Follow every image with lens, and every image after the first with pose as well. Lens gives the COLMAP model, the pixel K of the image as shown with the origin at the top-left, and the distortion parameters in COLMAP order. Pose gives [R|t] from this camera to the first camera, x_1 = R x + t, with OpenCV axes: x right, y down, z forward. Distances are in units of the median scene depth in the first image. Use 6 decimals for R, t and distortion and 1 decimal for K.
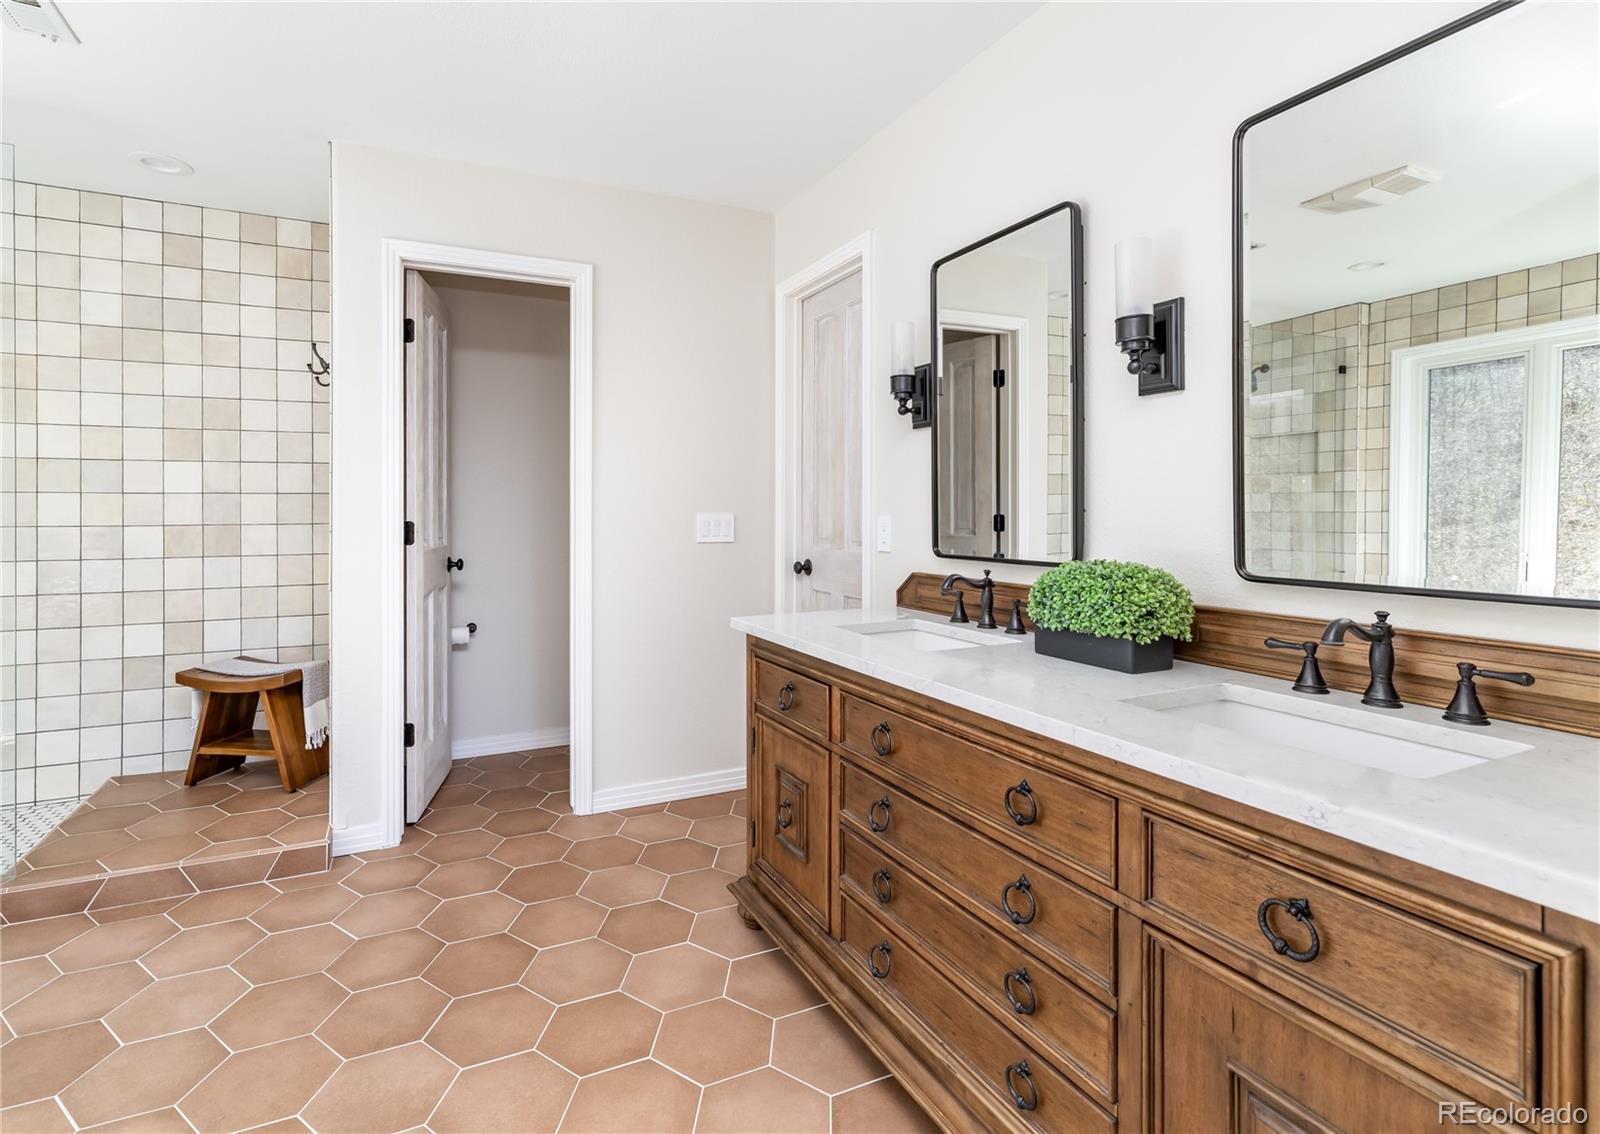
lens RADIAL K [[784.9, 0, 777.5], [0, 784.9, 508.3], [0, 0, 1]] dist [0.003050, 0.000544]
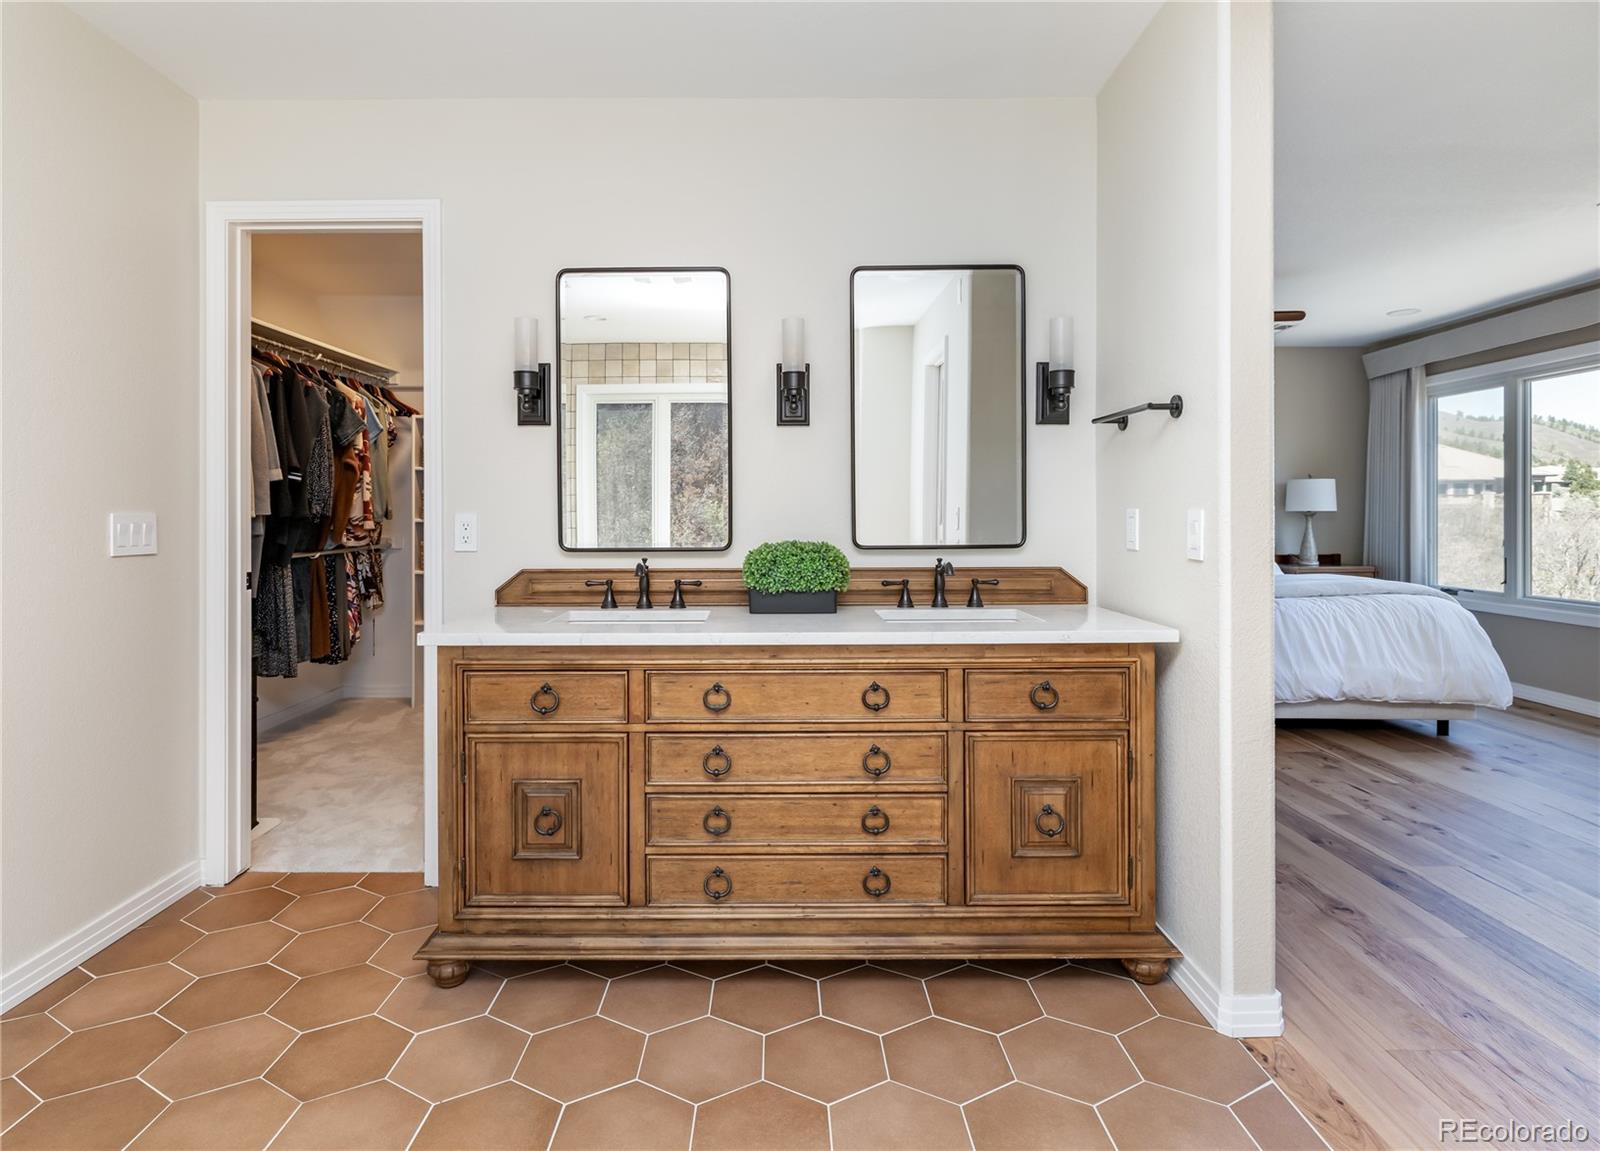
lens RADIAL K [[836.7, 0, 788.2], [0, 836.7, 511.1], [0, 0, 1]] dist [0.002427, 0.000783]
pose [[0.433625, -0.001329, 0.901093, -0.876001], [0.001856, 0.999998, 0.000582, 0.010011], [-0.901092, 0.001420, 0.433626, 0.320856]]
